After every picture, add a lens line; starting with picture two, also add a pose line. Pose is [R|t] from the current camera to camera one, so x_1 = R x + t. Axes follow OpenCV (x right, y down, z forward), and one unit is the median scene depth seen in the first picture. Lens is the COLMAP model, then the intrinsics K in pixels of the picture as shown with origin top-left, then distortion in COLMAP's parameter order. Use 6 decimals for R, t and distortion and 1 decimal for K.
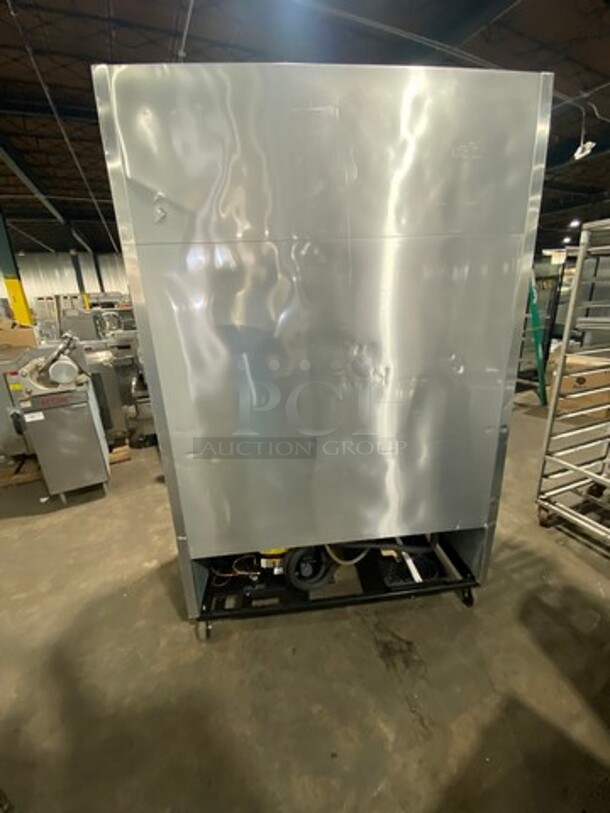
lens RADIAL K [[328.9, 0, 305.0], [0, 328.9, 406.5], [0, 0, 1]] dist [-0.015074, -0.000082]
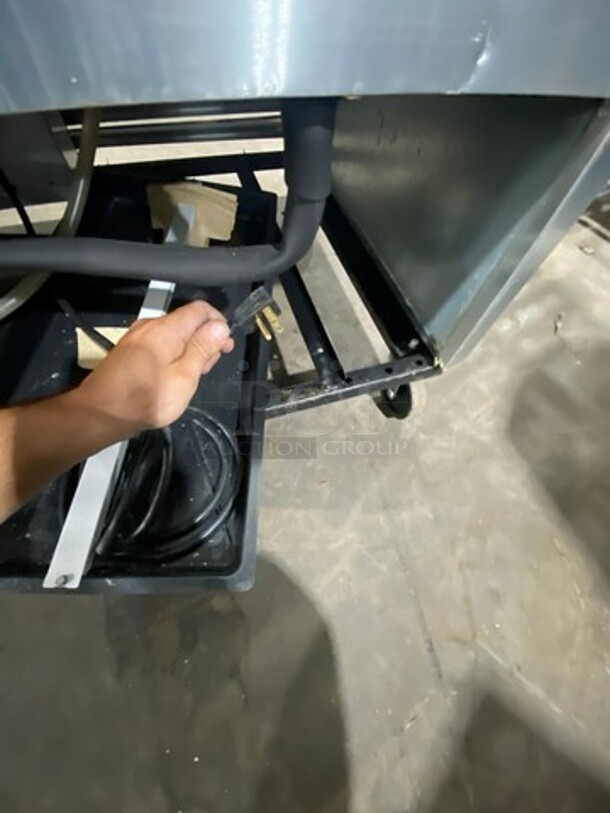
lens RADIAL K [[328.9, 0, 305.0], [0, 328.9, 406.5], [0, 0, 1]] dist [-0.015074, -0.000082]
pose [[0.968155, -0.137211, 0.209402, 0.329432], [-0.041723, 0.736300, 0.675368, 0.354958], [-0.246851, -0.662597, 0.707127, 0.767090]]
